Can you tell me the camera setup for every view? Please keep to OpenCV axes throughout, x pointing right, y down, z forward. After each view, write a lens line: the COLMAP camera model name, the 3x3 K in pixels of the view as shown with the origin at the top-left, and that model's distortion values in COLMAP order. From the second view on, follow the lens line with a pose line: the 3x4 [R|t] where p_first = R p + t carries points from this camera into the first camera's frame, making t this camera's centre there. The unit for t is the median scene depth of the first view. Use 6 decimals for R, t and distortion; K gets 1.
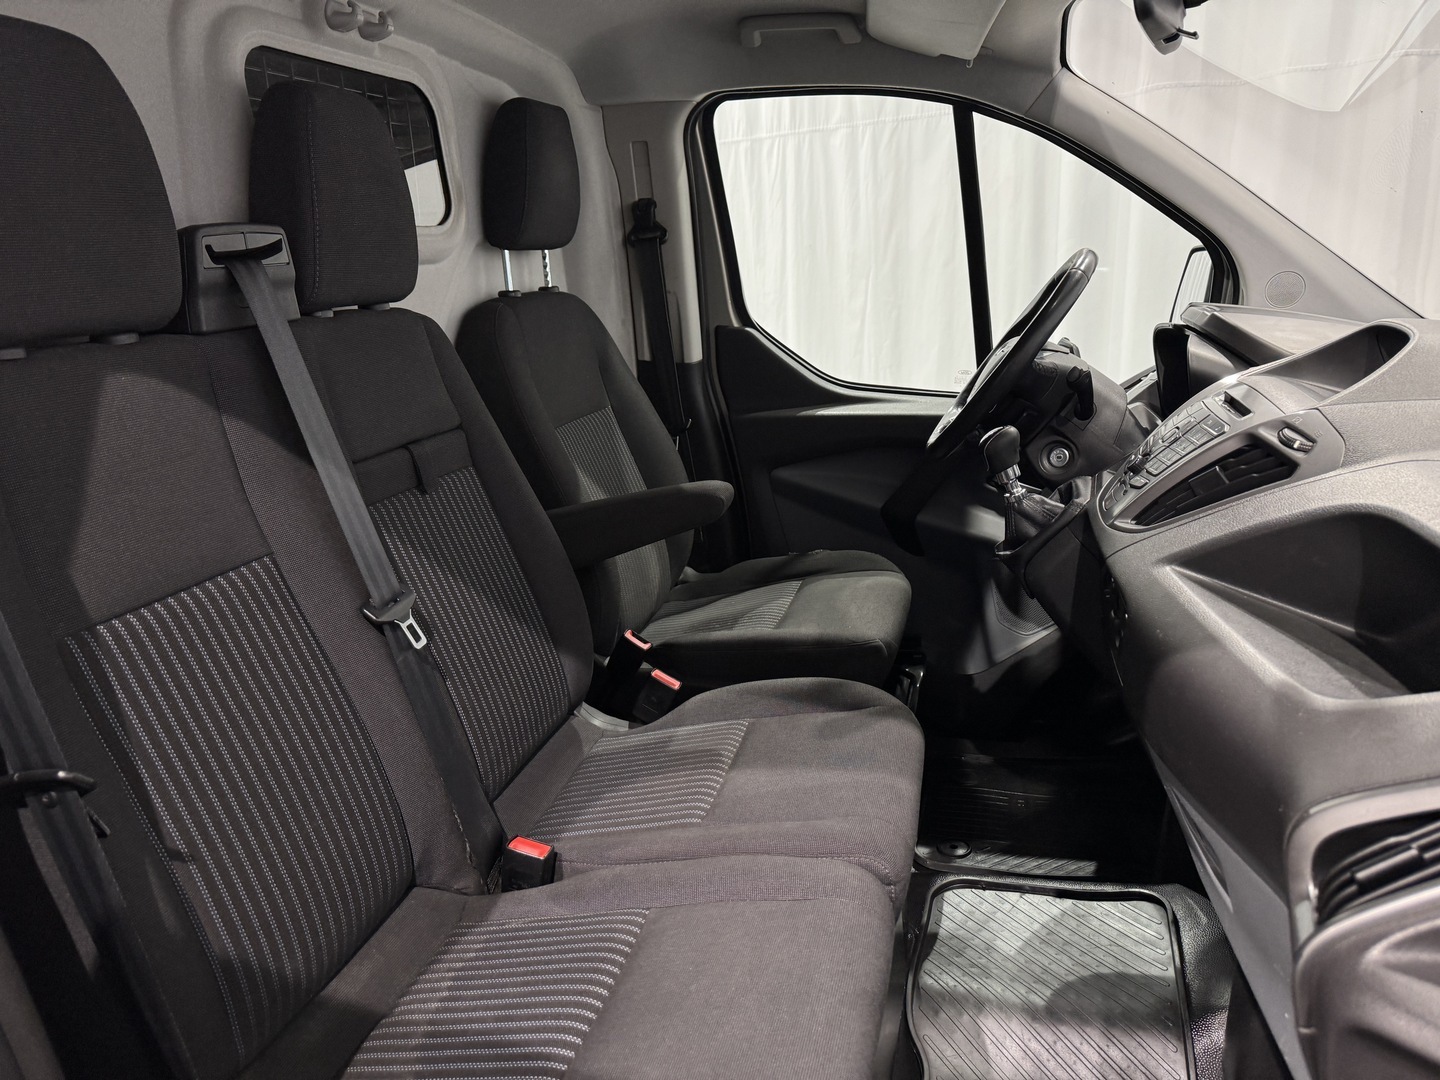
lens RADIAL K [[1005.3, 0, 718.2], [0, 1005.3, 535.3], [0, 0, 1]] dist [0.127068, -0.159896]
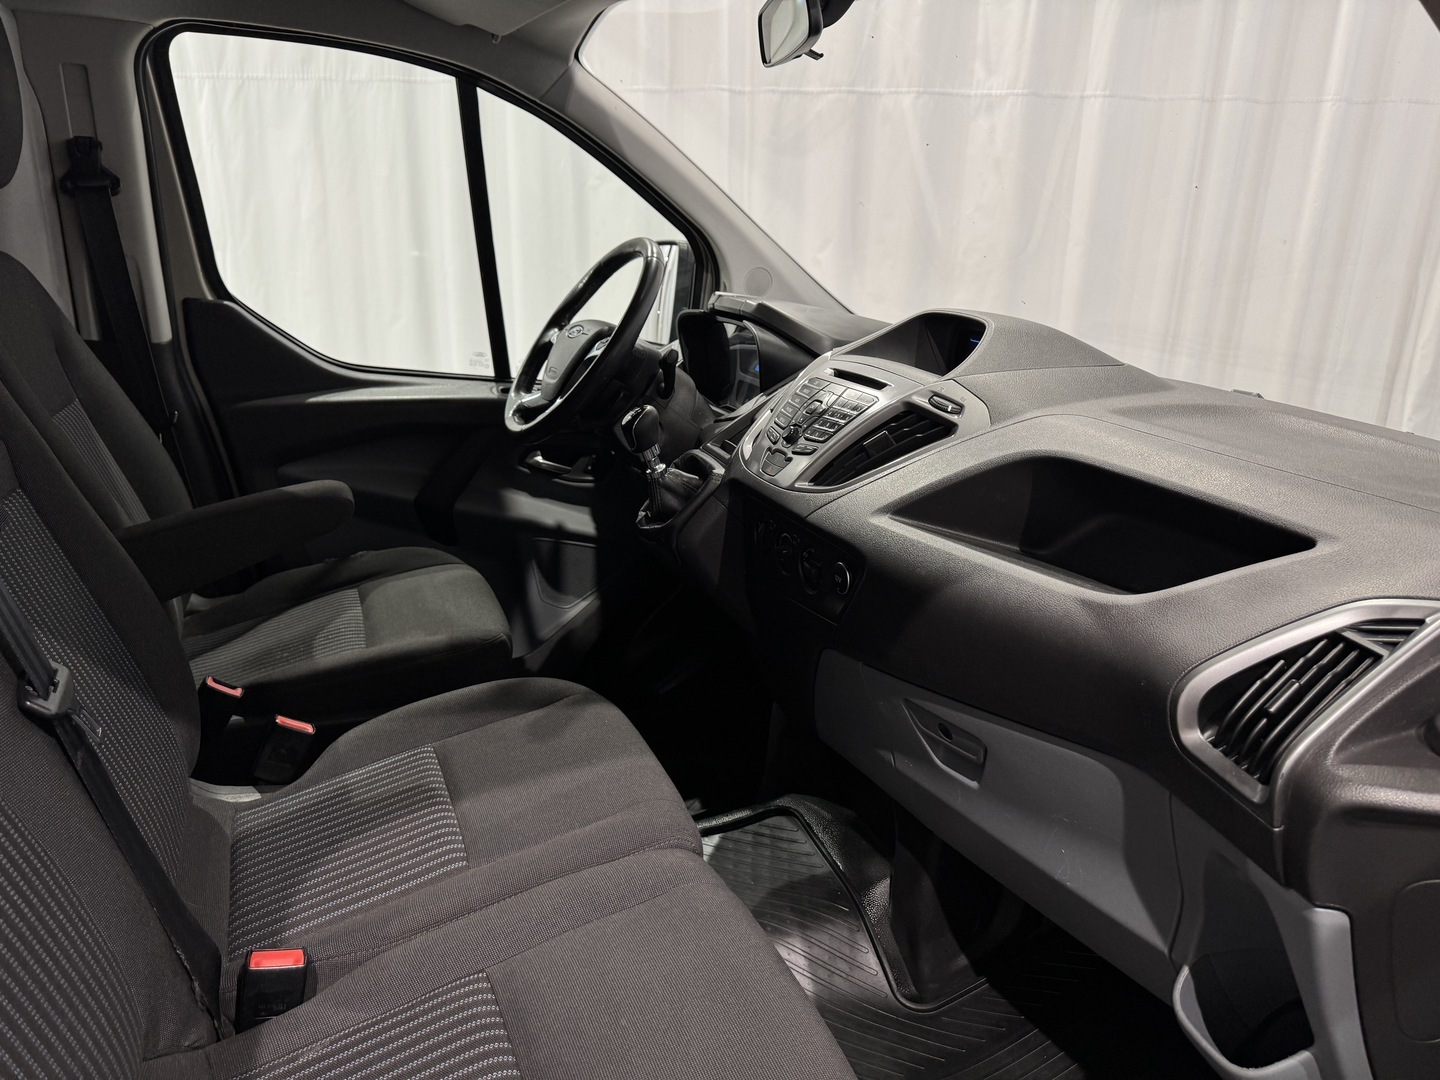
lens RADIAL K [[1005.3, 0, 718.2], [0, 1005.3, 535.3], [0, 0, 1]] dist [0.127068, -0.159896]
pose [[0.803340, -0.116476, 0.584019, -0.206099], [0.107351, 0.992945, 0.050367, -0.014274], [-0.585765, 0.022233, 0.810176, 0.089438]]
